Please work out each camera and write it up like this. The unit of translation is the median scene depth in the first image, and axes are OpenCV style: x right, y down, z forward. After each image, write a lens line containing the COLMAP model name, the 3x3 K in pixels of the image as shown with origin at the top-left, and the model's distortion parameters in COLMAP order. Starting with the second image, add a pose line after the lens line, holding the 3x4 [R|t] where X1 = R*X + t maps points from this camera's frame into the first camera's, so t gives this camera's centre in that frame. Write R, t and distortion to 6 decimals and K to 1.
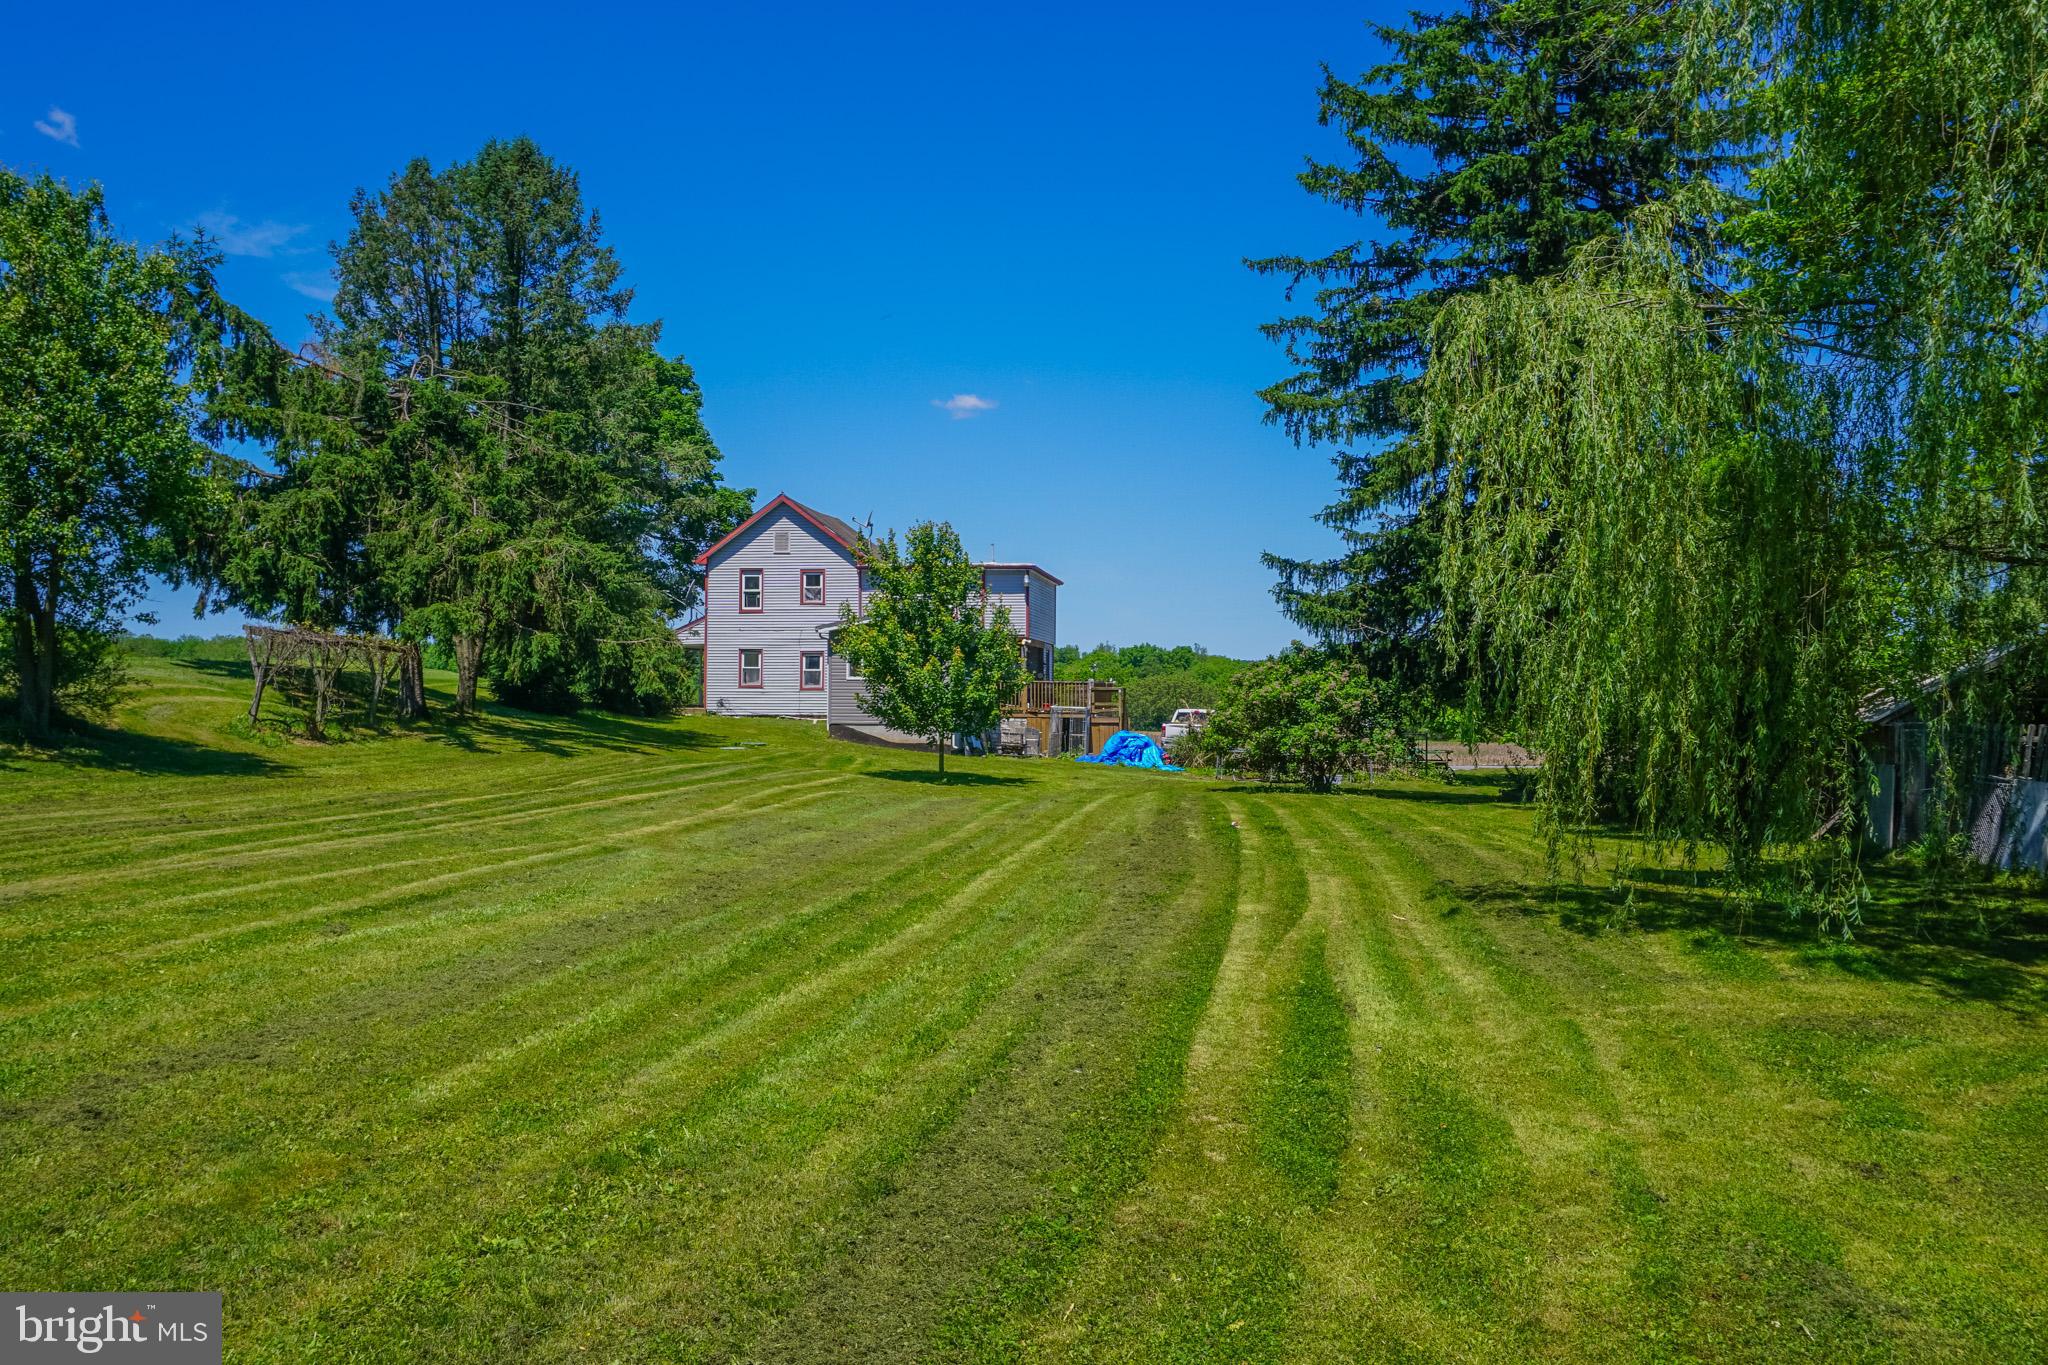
lens RADIAL K [[1739.3, 0, 1017.2], [0, 1739.3, 682.8], [0, 0, 1]] dist [0.003941, -0.006744]
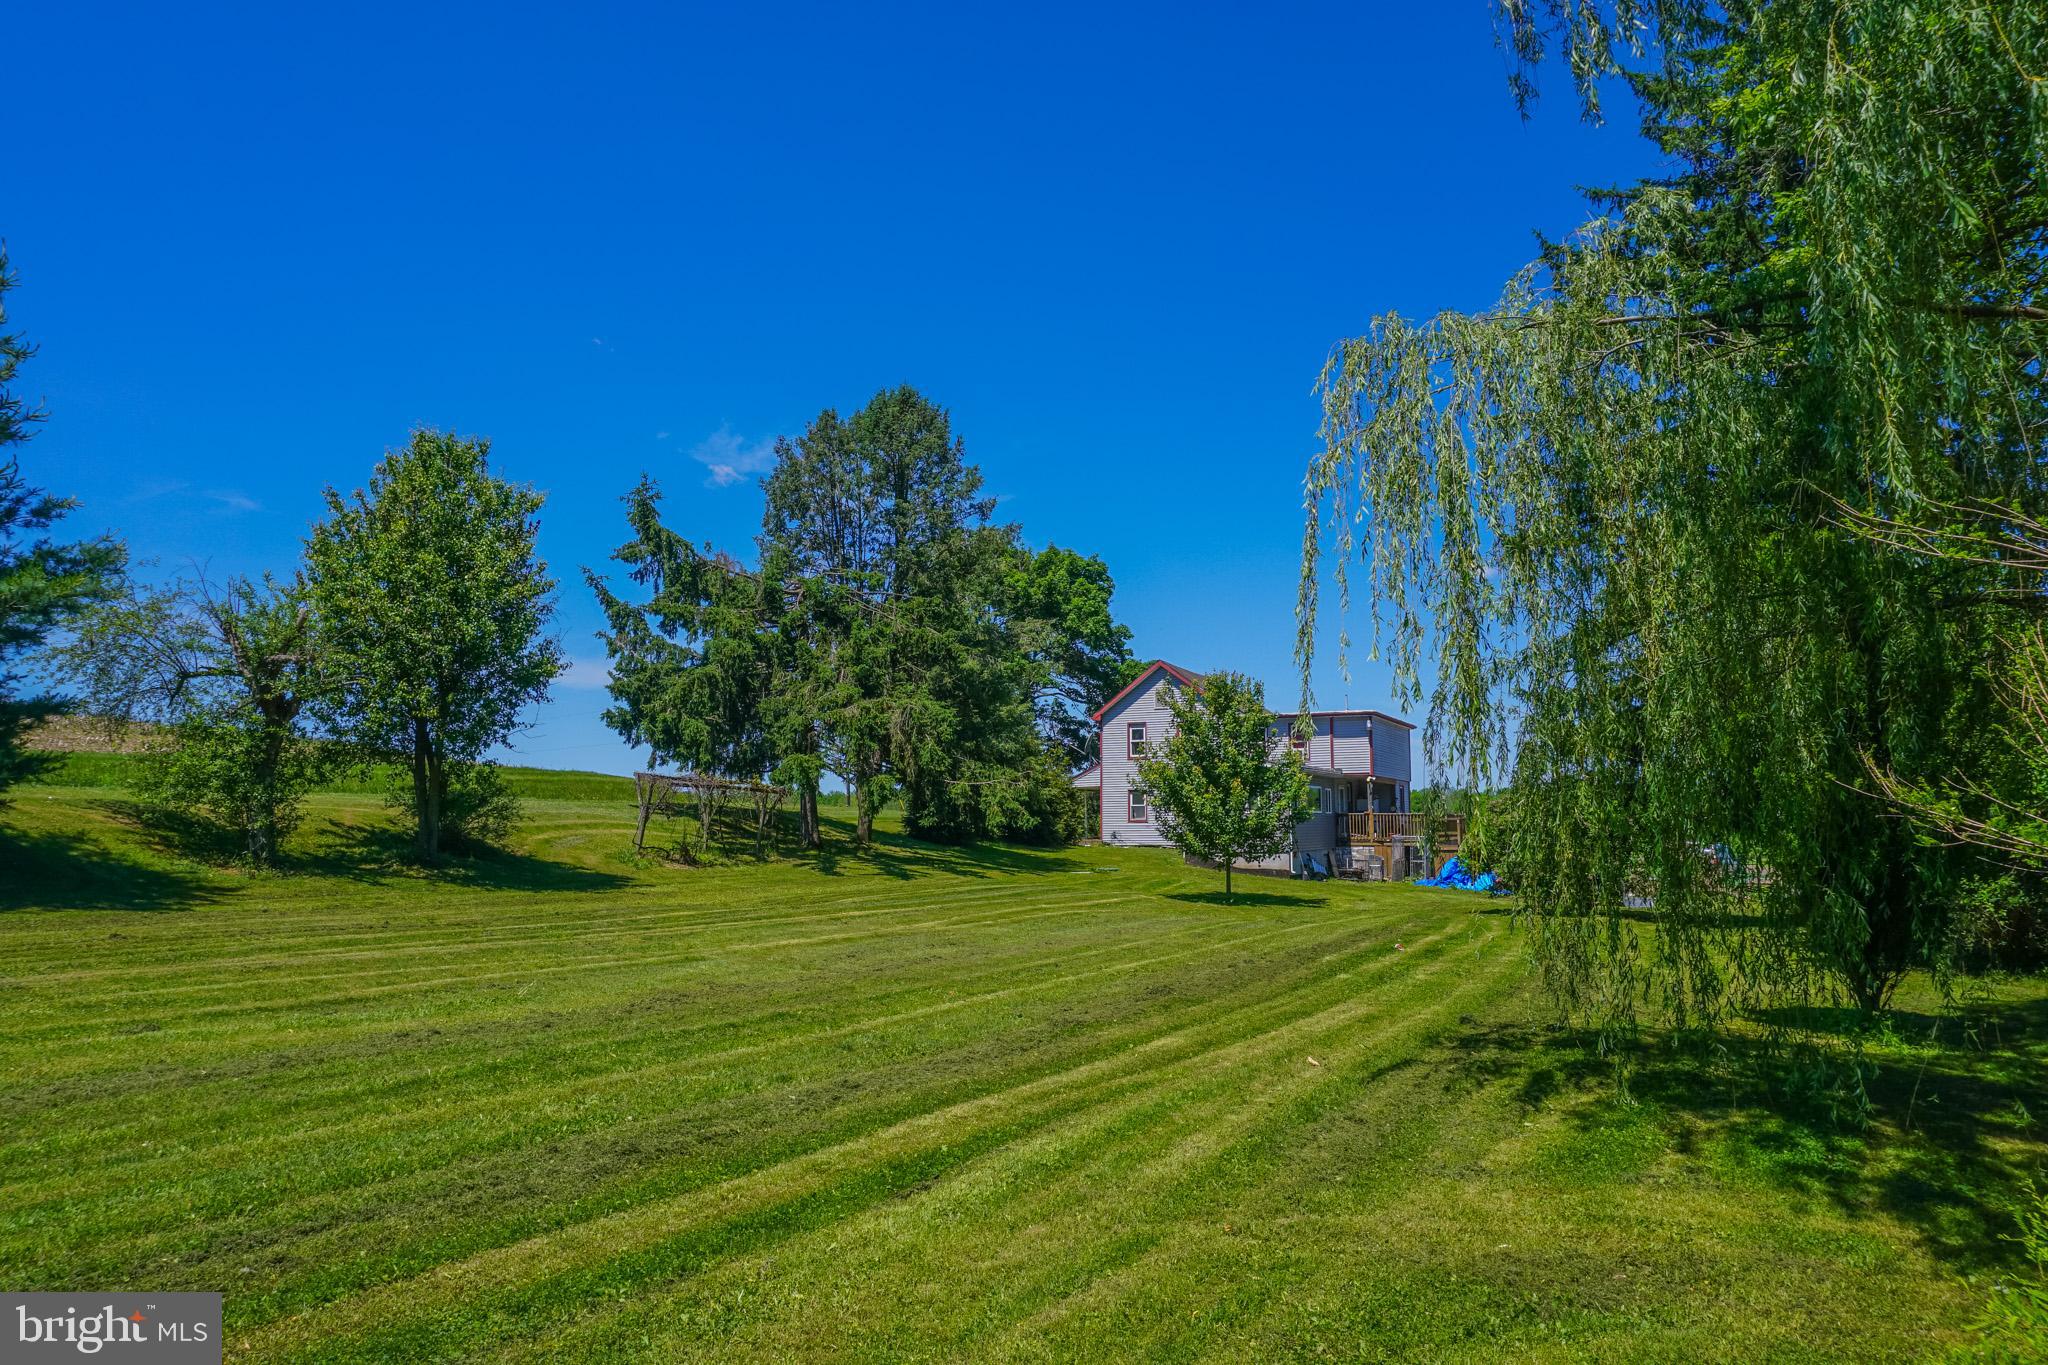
lens RADIAL K [[1387.9, 0, 1026.9], [0, 1387.9, 682.5], [0, 0, 1]] dist [-0.046566, 0.031530]
pose [[0.950159, -0.040921, -0.309068, 0.101958], [0.009820, 0.994785, -0.101523, 0.004590], [0.311611, 0.093428, 0.945606, 0.093850]]
